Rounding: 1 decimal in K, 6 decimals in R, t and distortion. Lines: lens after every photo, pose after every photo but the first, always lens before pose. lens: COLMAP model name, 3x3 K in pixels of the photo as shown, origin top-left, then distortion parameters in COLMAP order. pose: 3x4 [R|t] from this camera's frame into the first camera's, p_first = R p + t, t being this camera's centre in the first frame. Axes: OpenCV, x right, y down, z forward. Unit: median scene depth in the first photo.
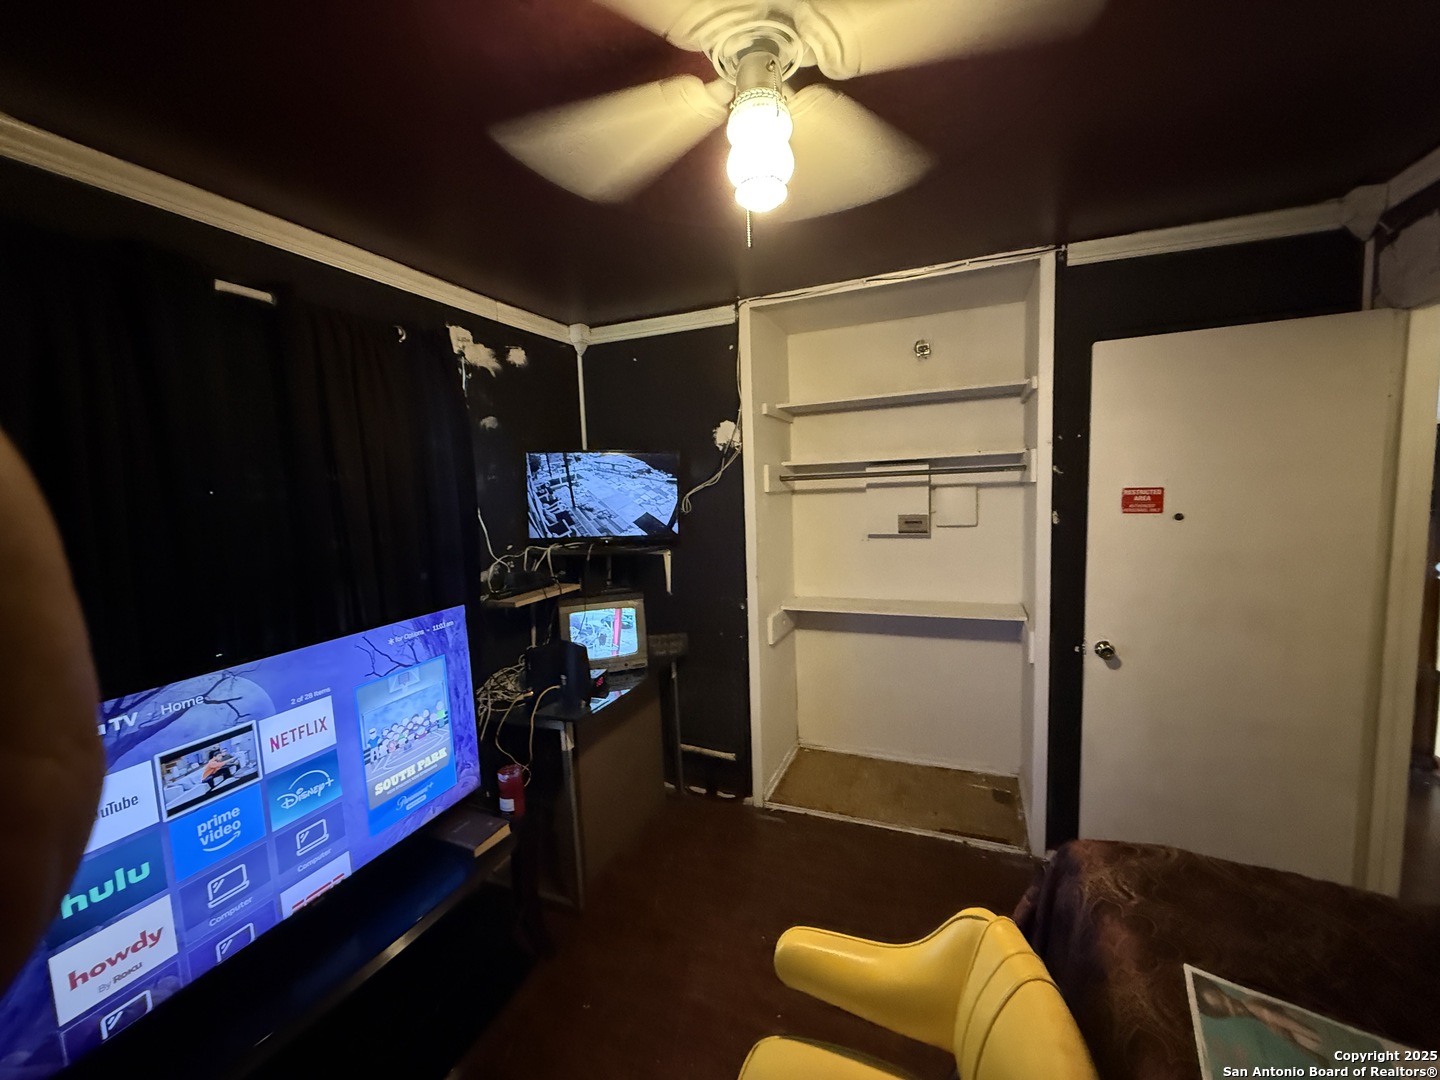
lens RADIAL K [[569.4, 0, 720.0], [0, 569.4, 540.0], [0, 0, 1]] dist [-0.000561, 0.000249]
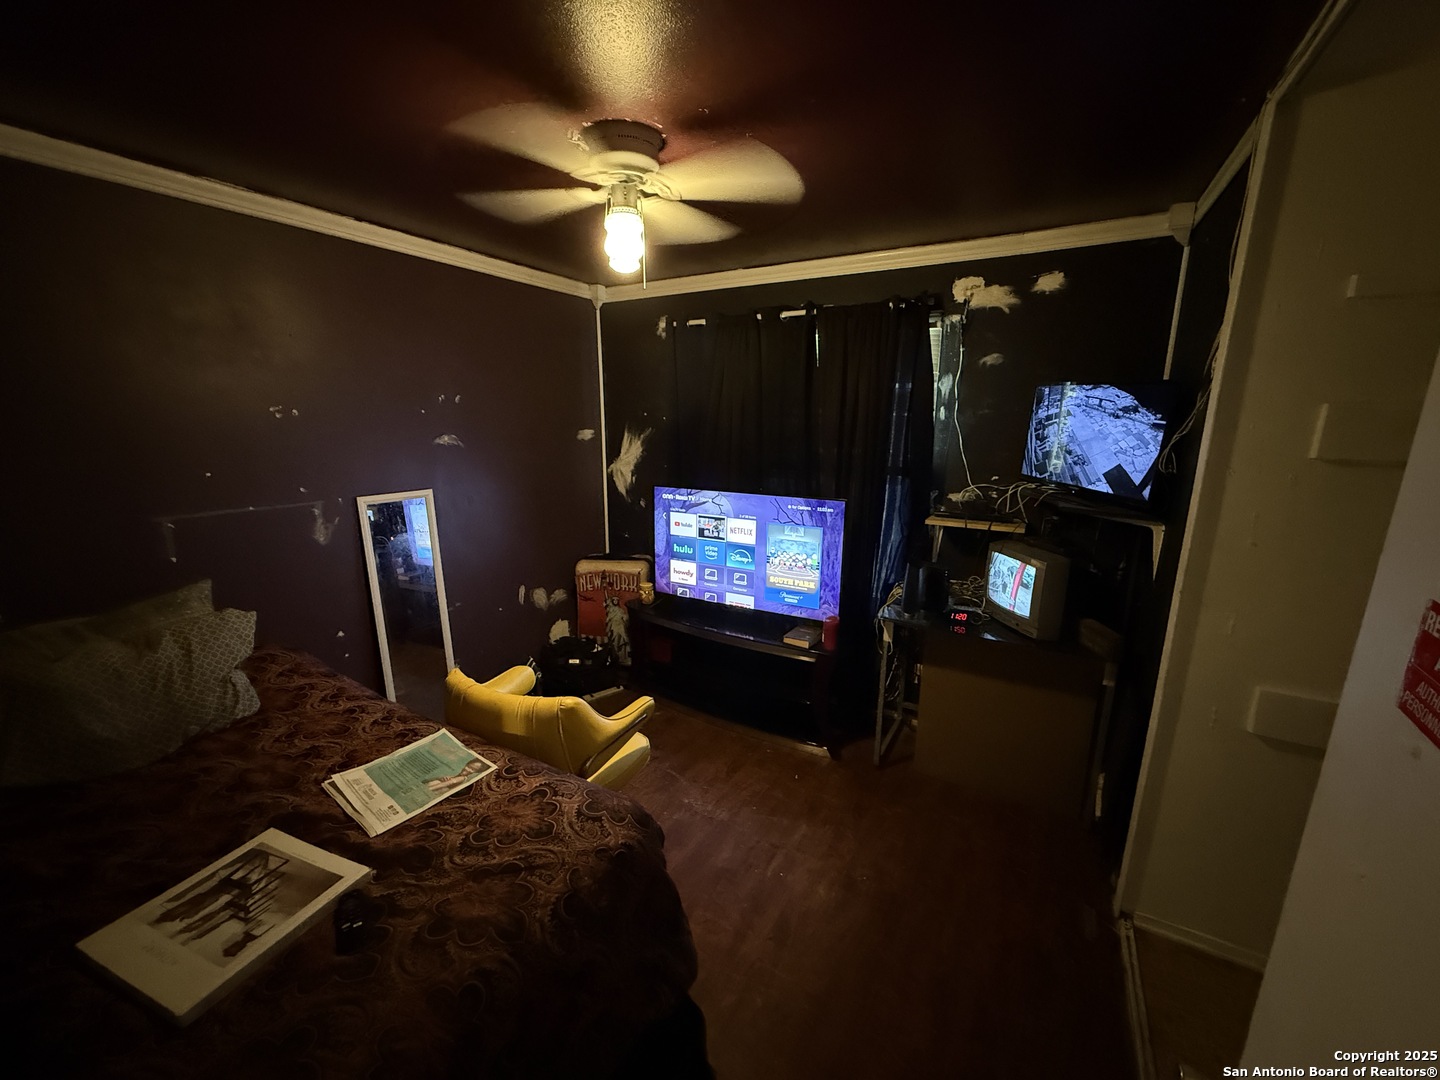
lens RADIAL K [[569.4, 0, 720.0], [0, 569.4, 540.0], [0, 0, 1]] dist [-0.000561, 0.000249]
pose [[-0.117460, 0.258691, -0.958792, 1.064676], [-0.094870, 0.958137, 0.270137, -0.164842], [0.988536, 0.122691, -0.088001, 0.853518]]
